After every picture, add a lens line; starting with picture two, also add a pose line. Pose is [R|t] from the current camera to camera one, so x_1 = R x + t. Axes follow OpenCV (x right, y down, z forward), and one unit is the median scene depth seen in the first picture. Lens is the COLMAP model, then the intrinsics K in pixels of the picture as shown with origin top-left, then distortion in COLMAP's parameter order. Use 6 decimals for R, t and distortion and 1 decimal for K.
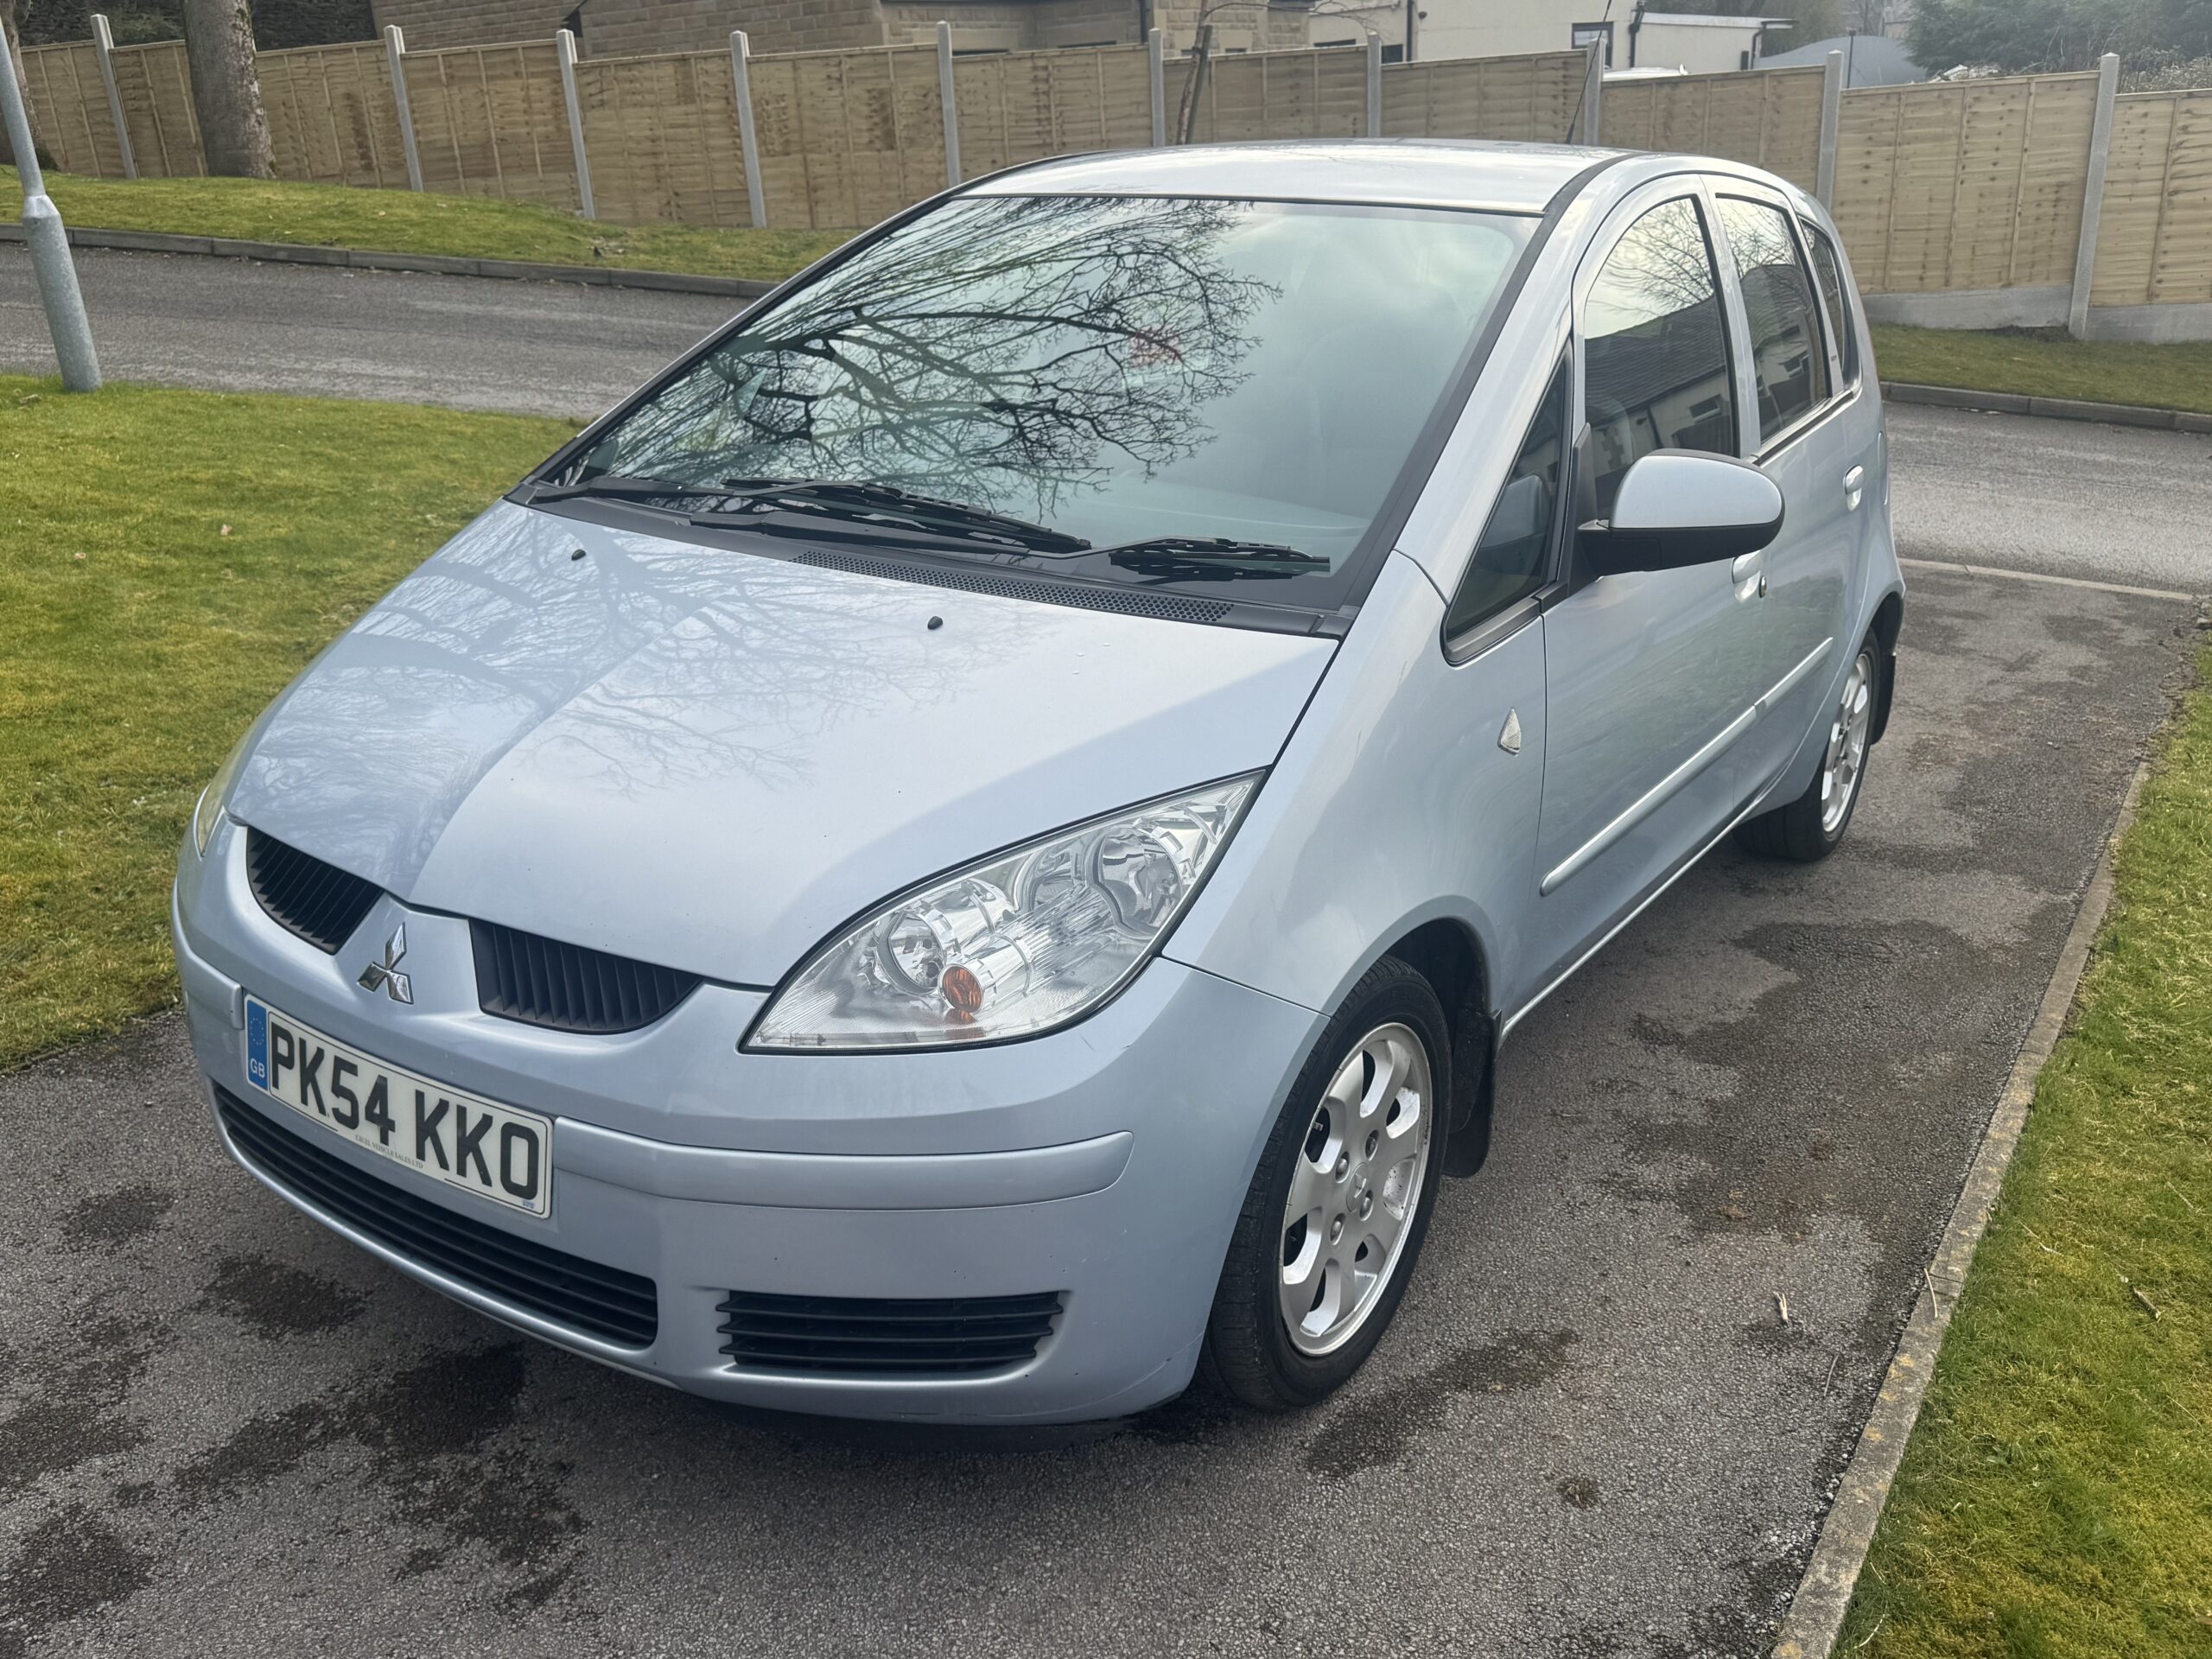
lens RADIAL K [[1806.8, 0, 1095.5], [0, 1806.8, 842.5], [0, 0, 1]] dist [0.082533, -0.096188]
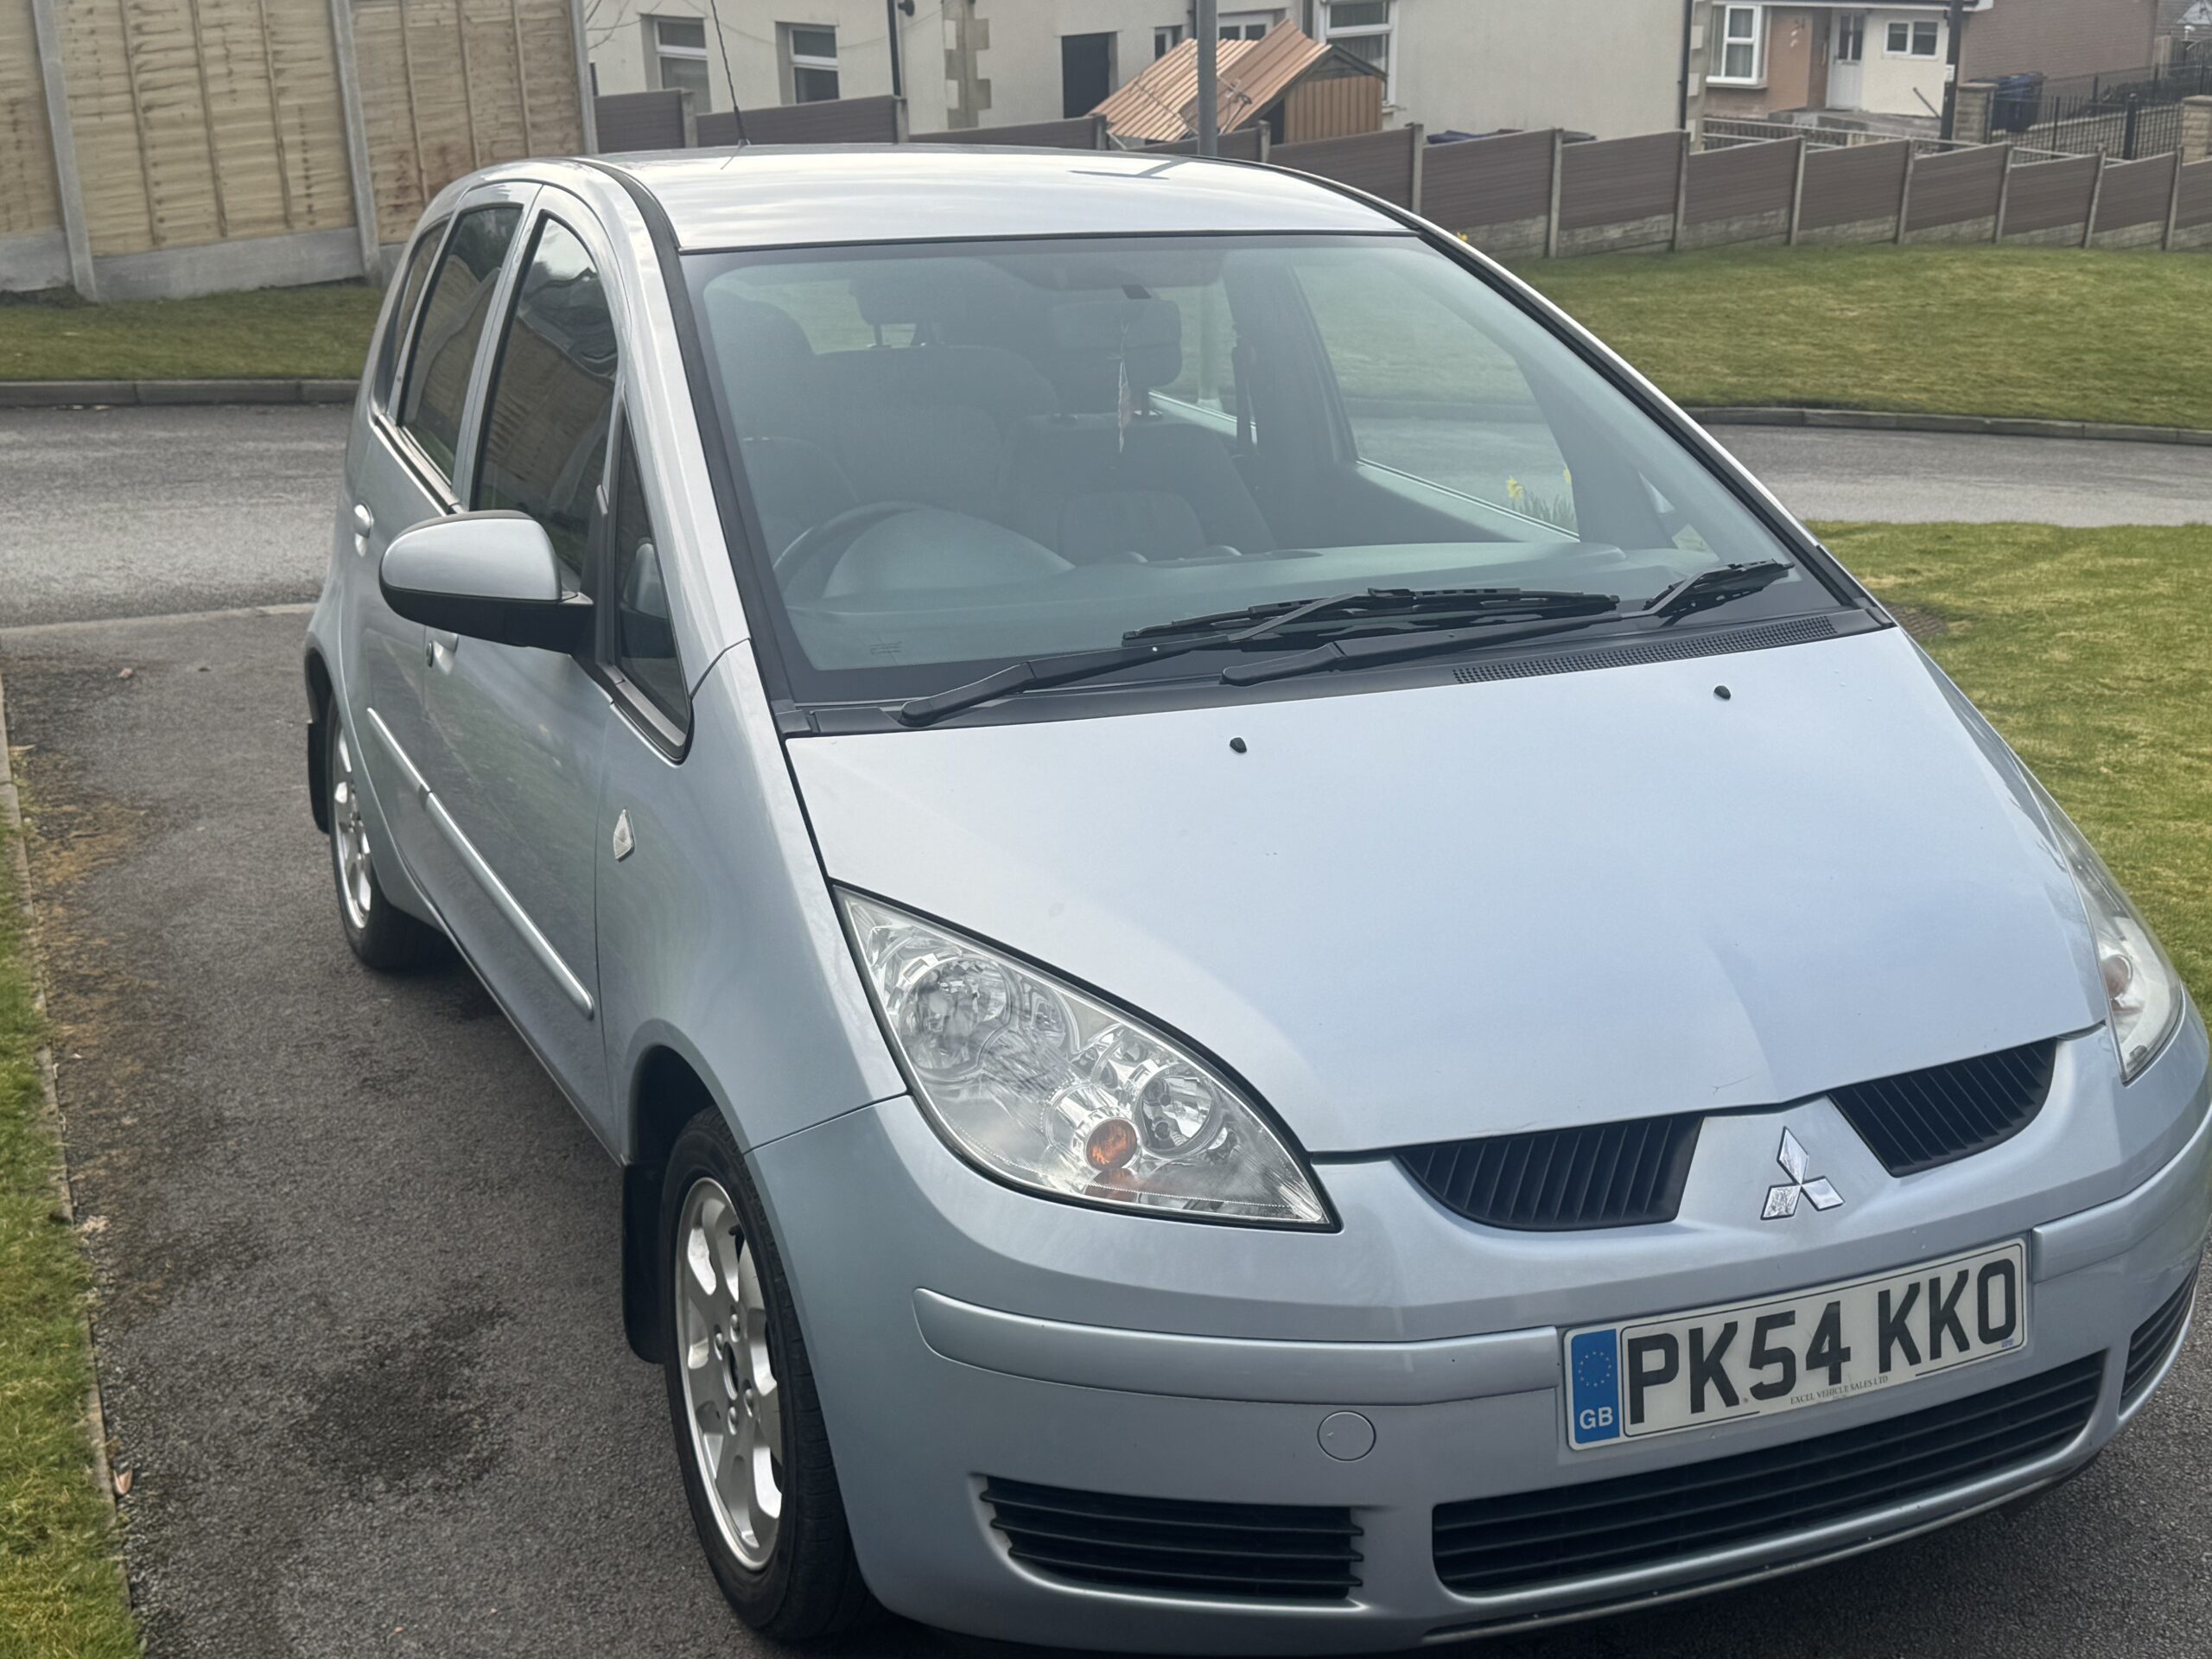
lens RADIAL K [[2709.2, 0, 1106.0], [0, 2709.2, 829.5], [0, 0, 1]] dist [0.222365, -0.545407]
pose [[0.526208, -0.242650, 0.815000, -1.470848], [0.303280, 0.948948, 0.086717, -0.279992], [-0.794434, 0.201542, 0.572935, 0.453133]]
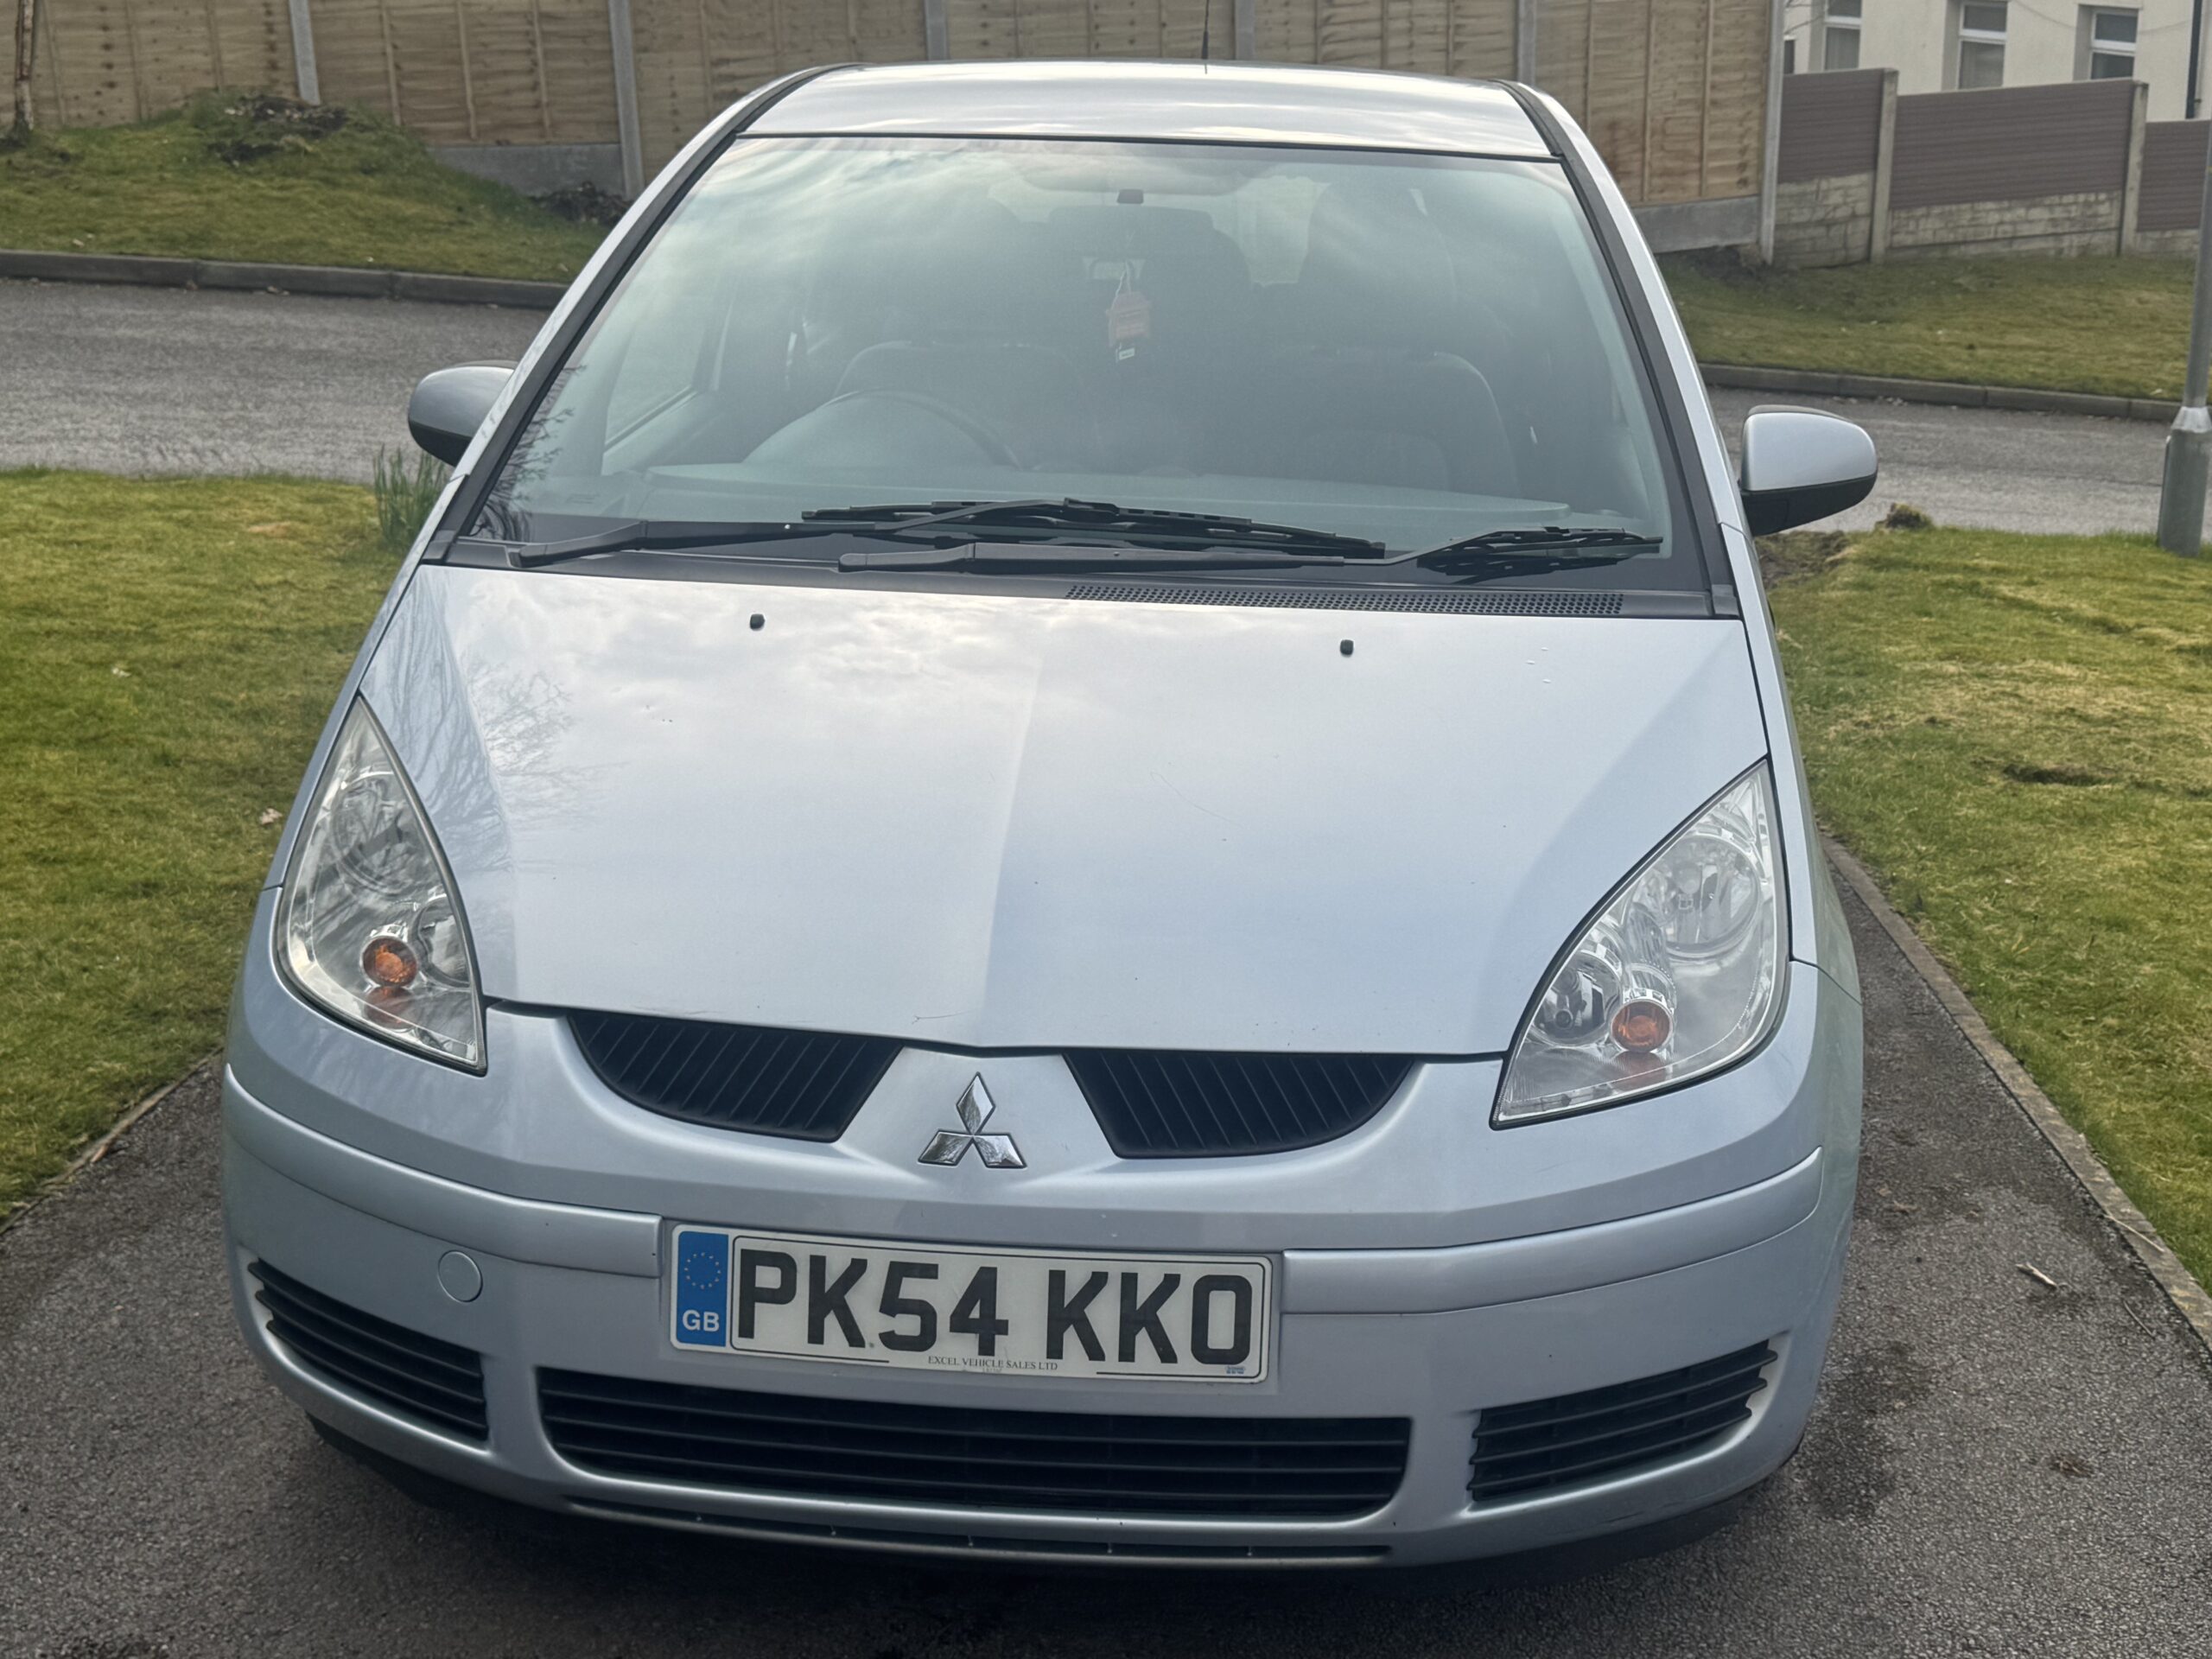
lens RADIAL K [[2704.2, 0, 1101.2], [0, 2704.2, 863.0], [0, 0, 1]] dist [0.203483, -0.460438]
pose [[0.873495, -0.133971, 0.468037, -0.822068], [0.159206, 0.987138, -0.014565, -0.019814], [-0.460066, 0.087237, 0.883589, -0.081711]]
